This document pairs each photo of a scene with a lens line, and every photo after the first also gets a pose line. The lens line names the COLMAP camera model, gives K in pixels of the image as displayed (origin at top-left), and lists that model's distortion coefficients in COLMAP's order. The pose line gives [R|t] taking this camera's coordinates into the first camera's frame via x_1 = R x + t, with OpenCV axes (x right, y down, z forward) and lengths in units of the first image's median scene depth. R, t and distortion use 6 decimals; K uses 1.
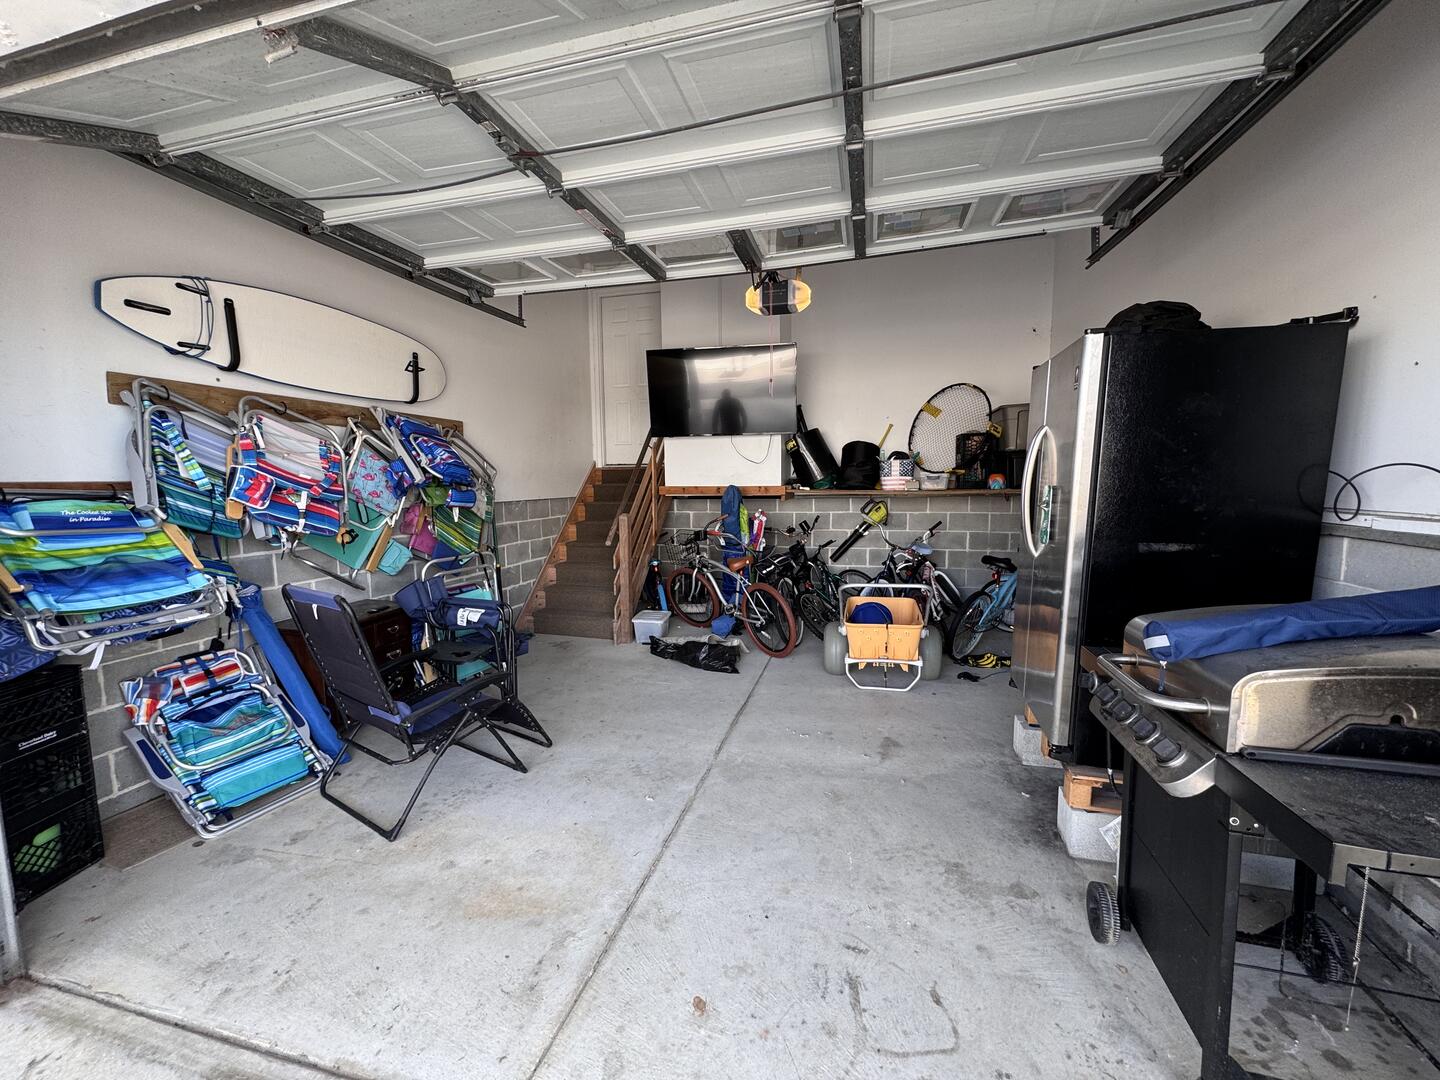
lens RADIAL K [[561.0, 0, 717.6], [0, 561.0, 544.2], [0, 0, 1]] dist [-0.008728, -0.000329]
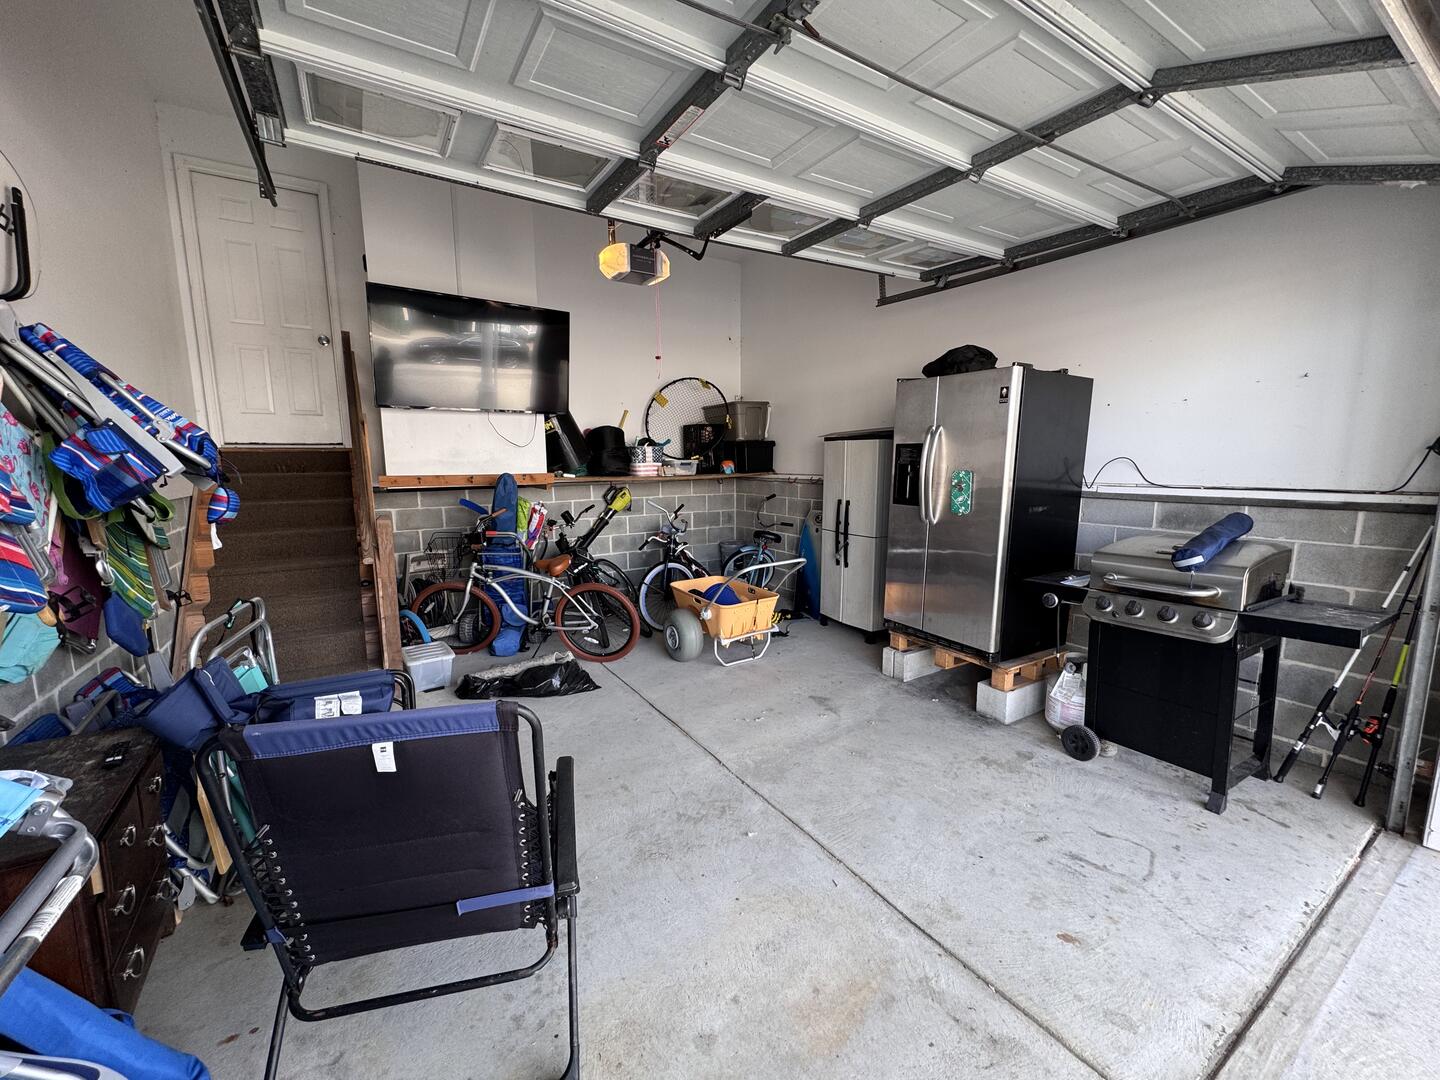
lens RADIAL K [[561.0, 0, 717.6], [0, 561.0, 544.2], [0, 0, 1]] dist [-0.008728, -0.000329]
pose [[0.694169, -0.101427, 0.712631, -0.498728], [0.083315, 0.994690, 0.060416, -0.035279], [-0.714974, 0.017434, 0.698933, 0.285062]]
